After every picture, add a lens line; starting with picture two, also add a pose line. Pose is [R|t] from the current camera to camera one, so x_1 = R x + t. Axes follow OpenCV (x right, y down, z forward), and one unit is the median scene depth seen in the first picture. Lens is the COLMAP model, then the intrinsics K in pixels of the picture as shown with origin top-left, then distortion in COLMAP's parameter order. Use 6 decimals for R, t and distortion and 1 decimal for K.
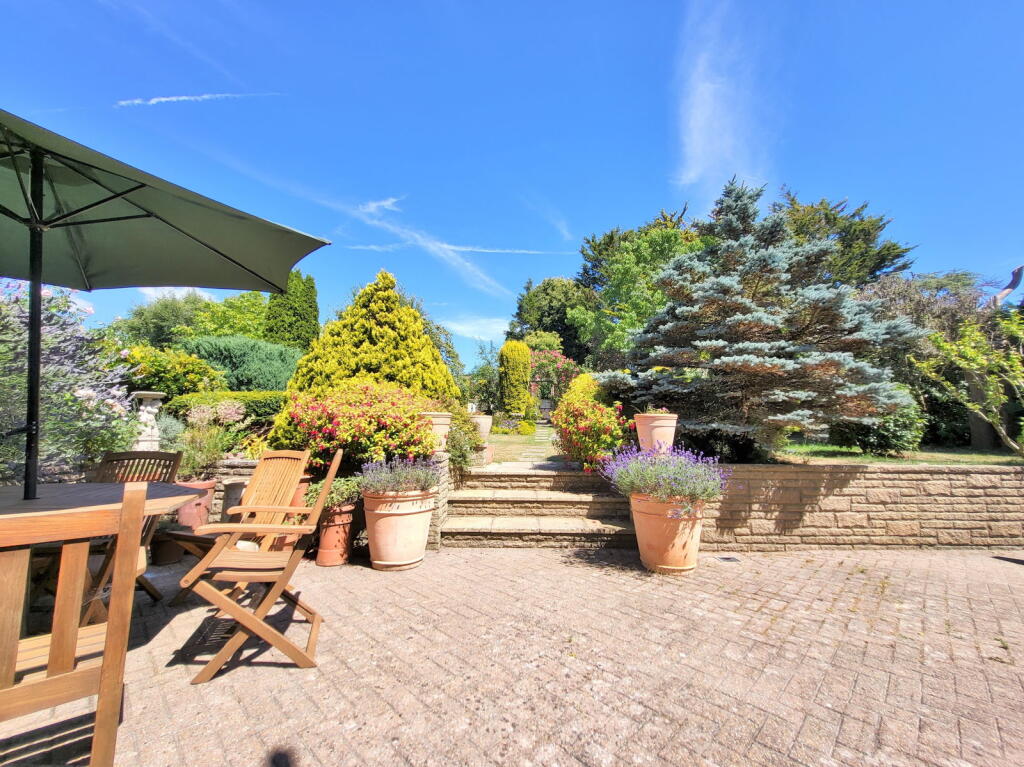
lens RADIAL K [[408.1, 0, 538.8], [0, 408.1, 396.2], [0, 0, 1]] dist [0.002871, 0.000290]
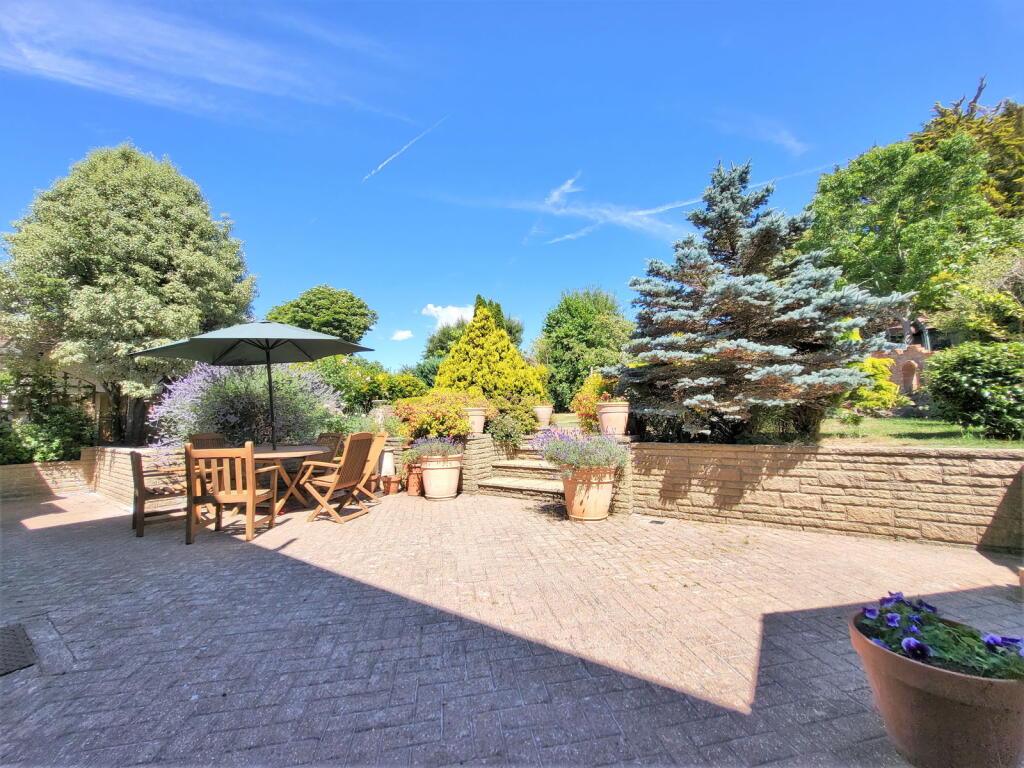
lens RADIAL K [[408.1, 0, 548.8], [0, 408.1, 398.0], [0, 0, 1]] dist [0.002871, 0.000290]
pose [[0.842267, -0.047976, -0.536921, 0.794055], [0.073851, 0.996910, 0.026771, -0.016666], [0.533977, -0.062201, 0.843208, -0.139238]]
